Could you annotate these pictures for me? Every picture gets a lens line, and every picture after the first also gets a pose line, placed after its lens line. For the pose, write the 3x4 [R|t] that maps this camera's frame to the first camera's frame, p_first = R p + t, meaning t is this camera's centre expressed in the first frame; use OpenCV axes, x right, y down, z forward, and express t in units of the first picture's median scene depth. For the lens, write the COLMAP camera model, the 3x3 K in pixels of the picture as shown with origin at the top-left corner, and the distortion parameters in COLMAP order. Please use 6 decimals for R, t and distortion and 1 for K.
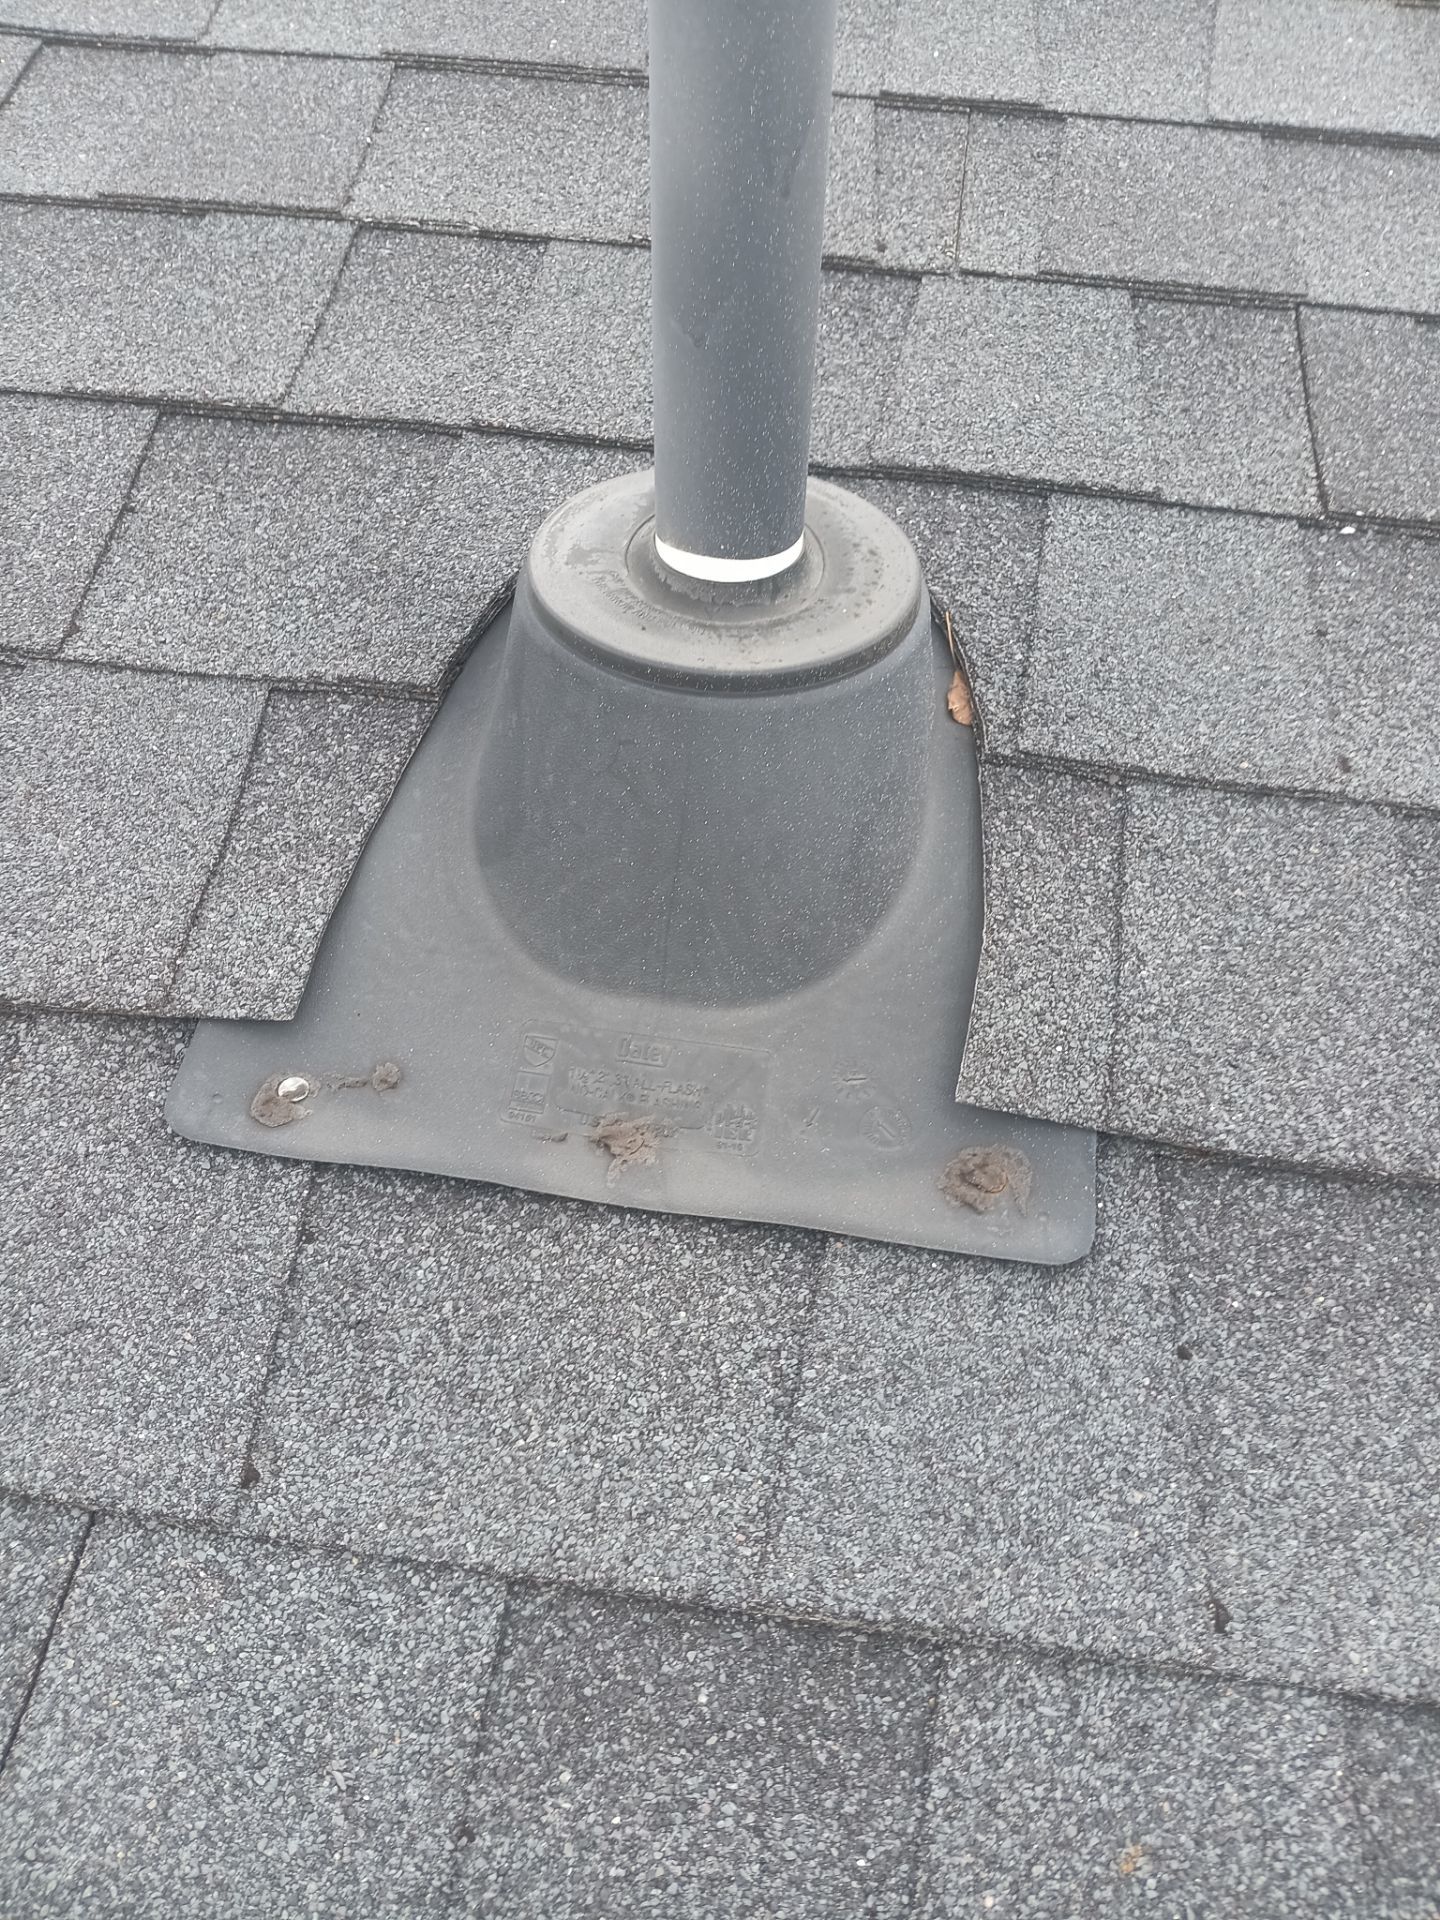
lens RADIAL K [[1454.8, 0, 707.1], [0, 1454.8, 957.8], [0, 0, 1]] dist [0.101646, -0.237871]
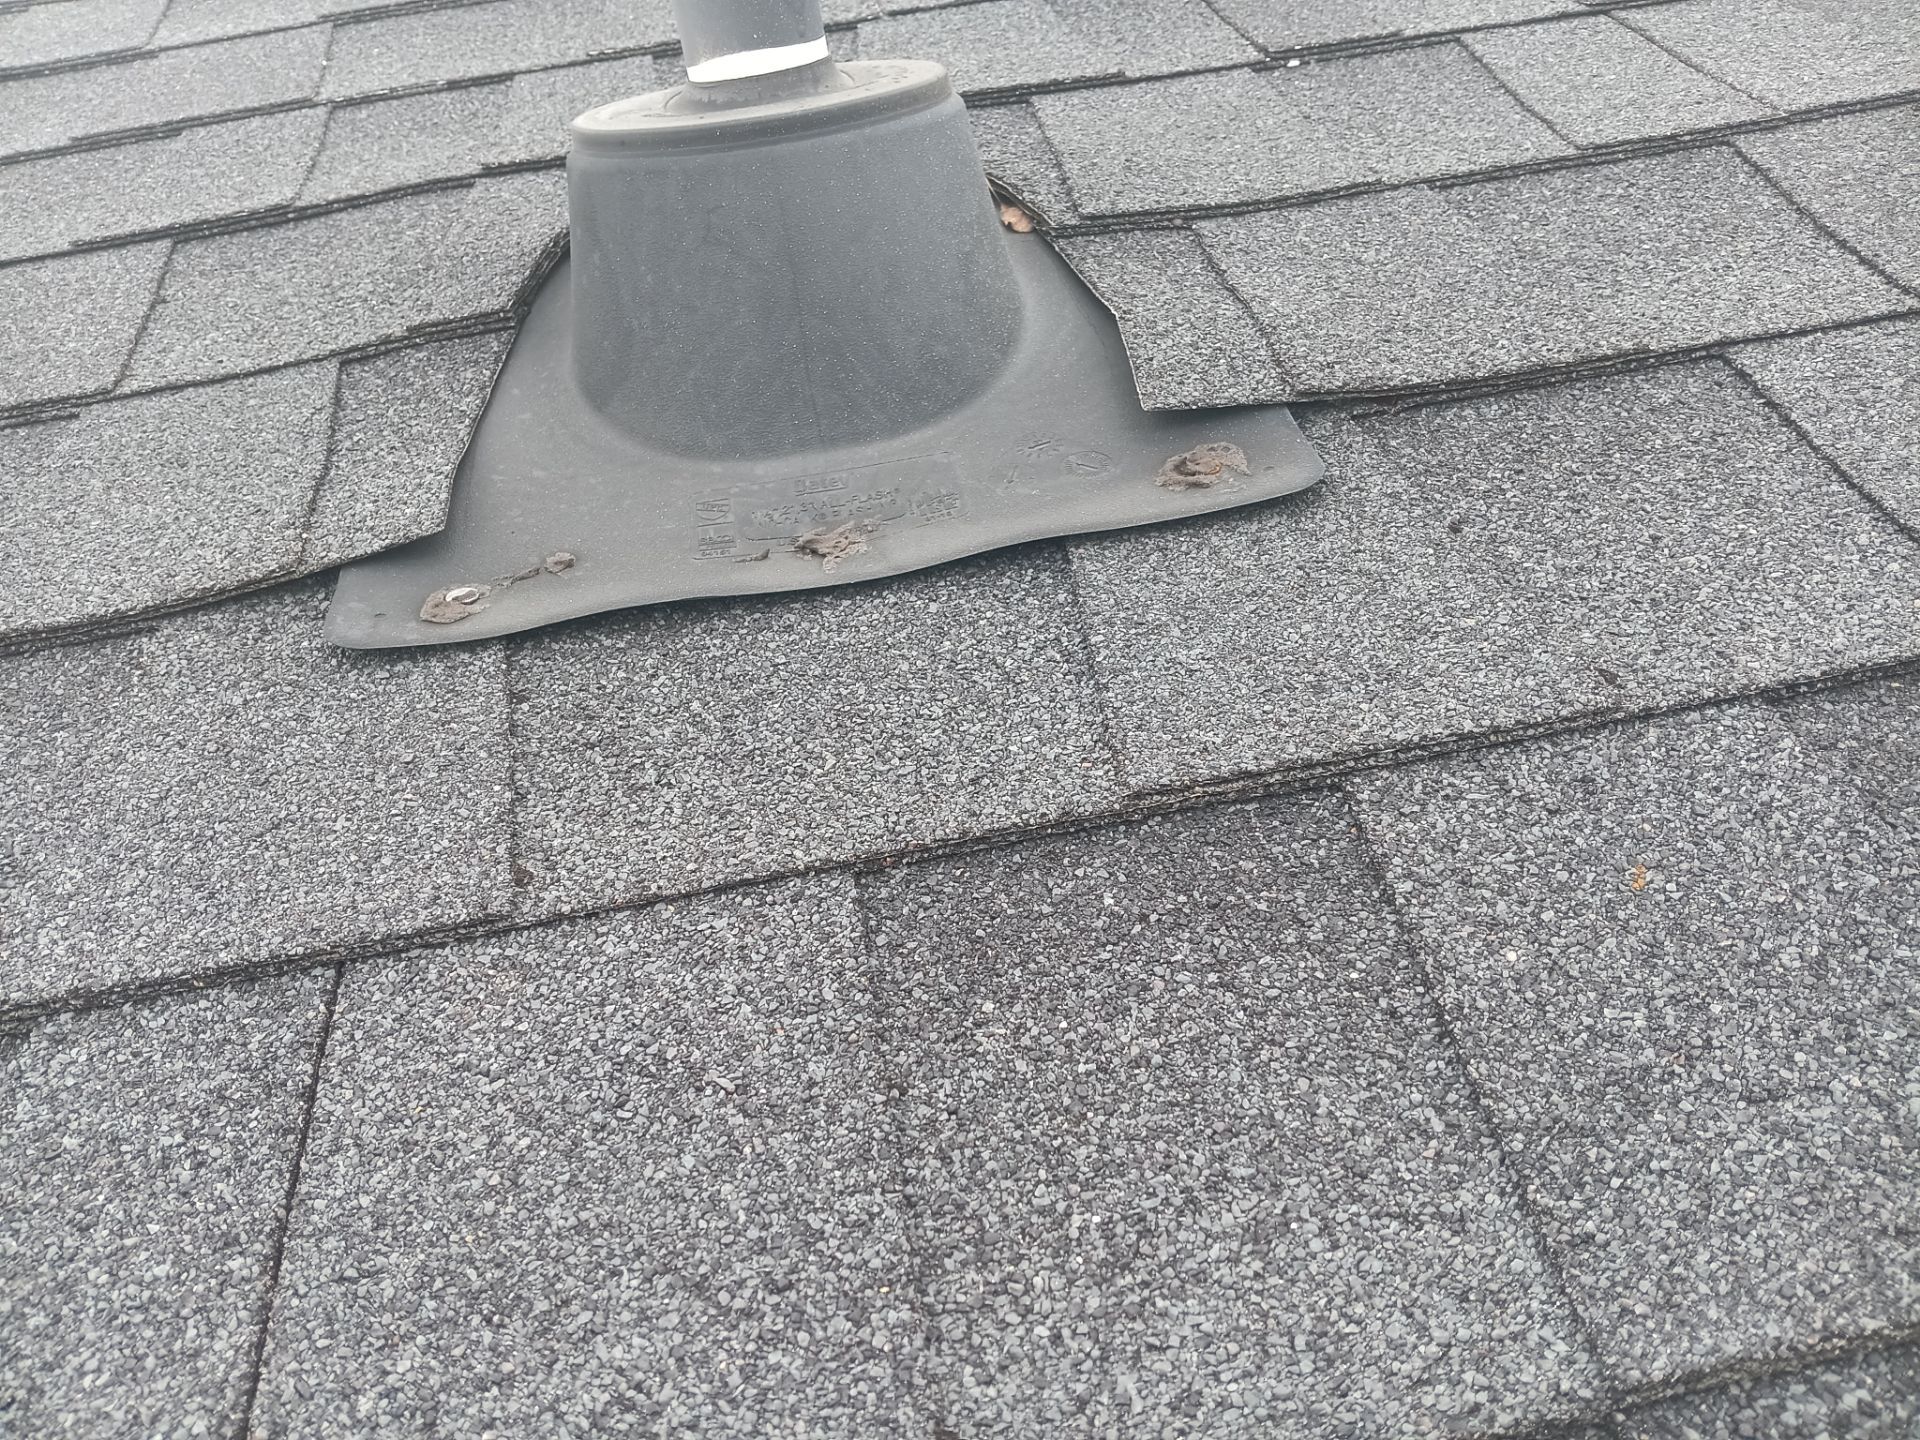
lens RADIAL K [[1454.8, 0, 950.9], [0, 1454.8, 722.0], [0, 0, 1]] dist [0.101646, -0.237871]
pose [[0.948206, -0.277739, 0.154167, -0.170986], [0.309112, 0.918558, -0.246375, 0.521187], [-0.073183, 0.281268, 0.956834, 0.141513]]
